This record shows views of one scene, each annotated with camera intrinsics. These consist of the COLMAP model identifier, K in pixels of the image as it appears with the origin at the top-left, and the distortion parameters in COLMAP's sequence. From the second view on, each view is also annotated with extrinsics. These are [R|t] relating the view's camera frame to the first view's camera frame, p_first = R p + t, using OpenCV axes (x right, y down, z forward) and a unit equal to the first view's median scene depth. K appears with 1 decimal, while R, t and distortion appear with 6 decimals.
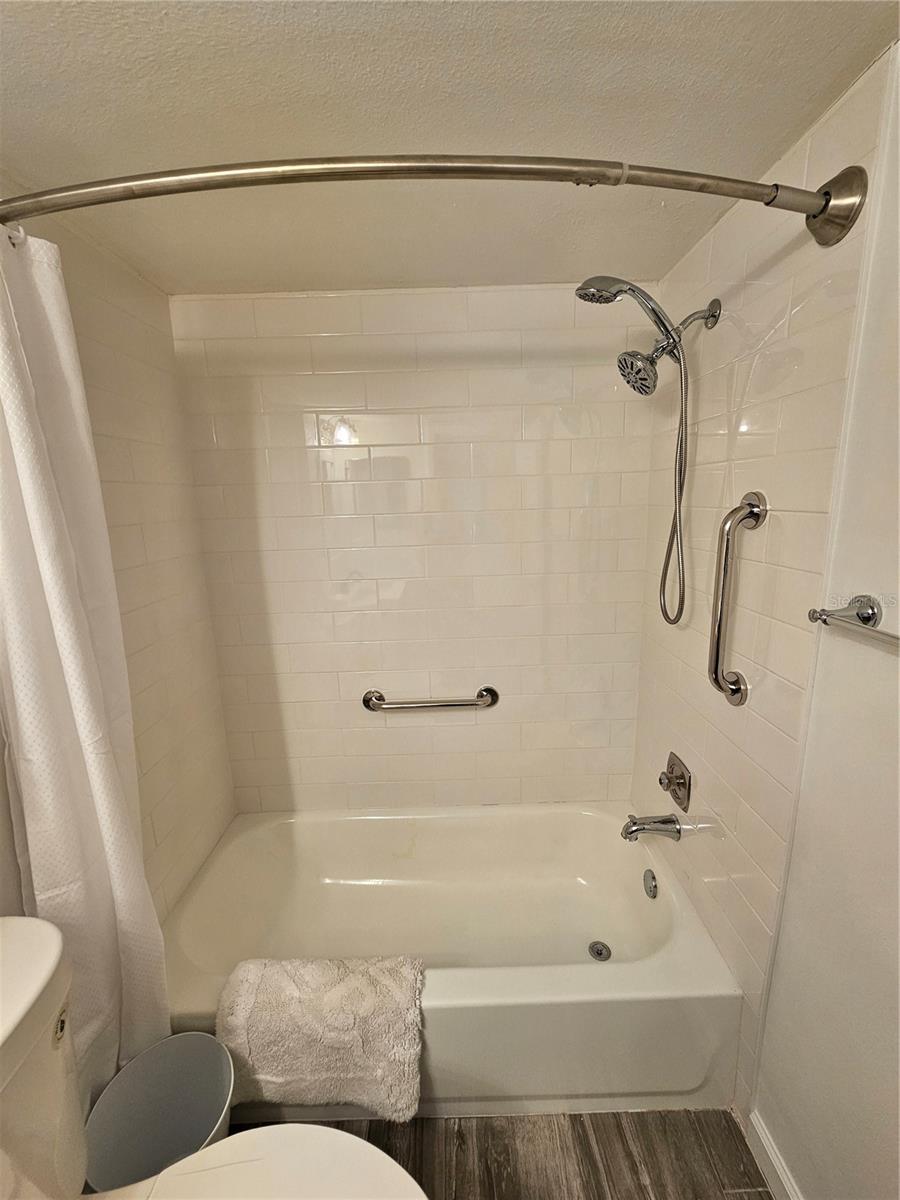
lens RADIAL K [[490.4, 0, 455.0], [0, 490.4, 604.9], [0, 0, 1]] dist [-0.002342, -0.000273]
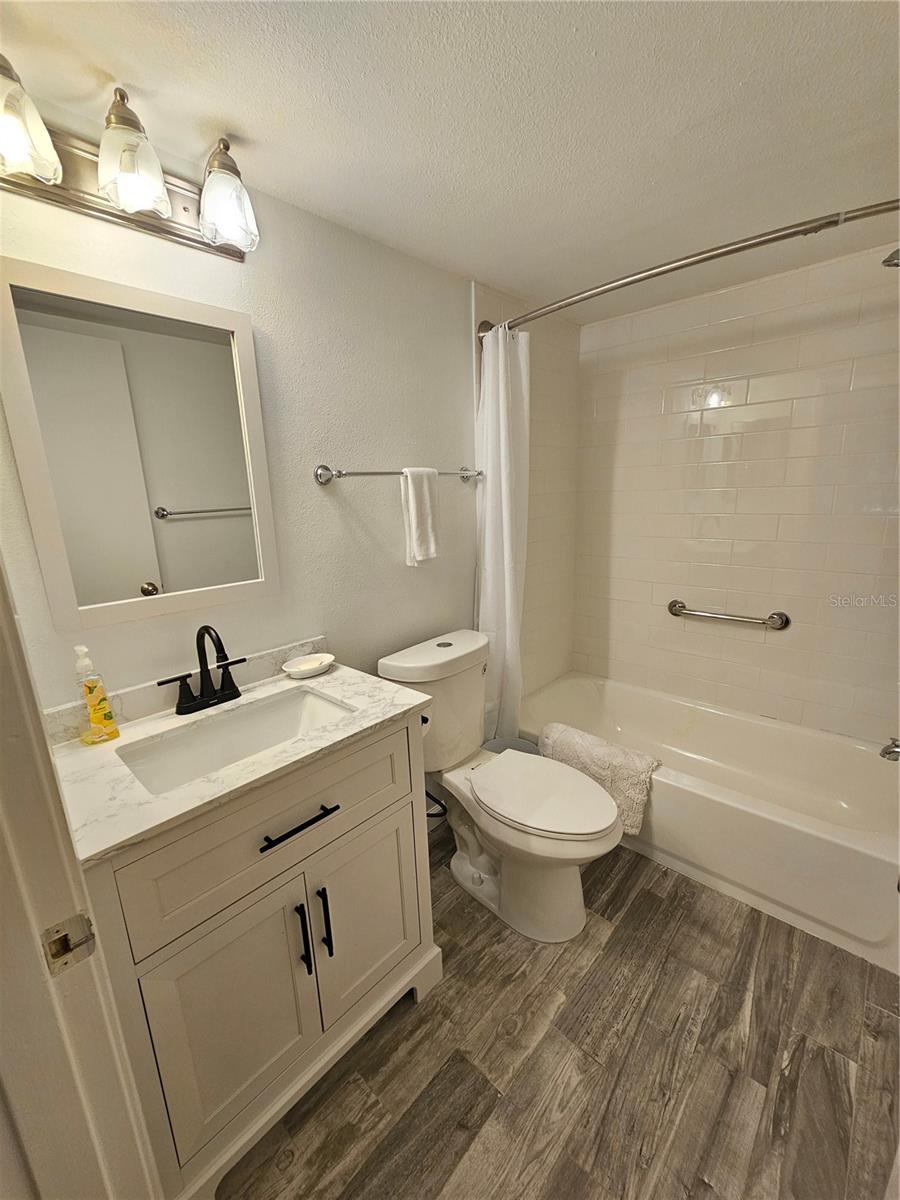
lens RADIAL K [[490.4, 0, 451.7], [0, 490.4, 601.7], [0, 0, 1]] dist [-0.002342, -0.000273]
pose [[0.726137, 0.160839, -0.668473, 0.404793], [-0.127605, 0.986888, 0.098839, 0.188275], [0.675605, 0.013529, 0.737140, -0.565658]]
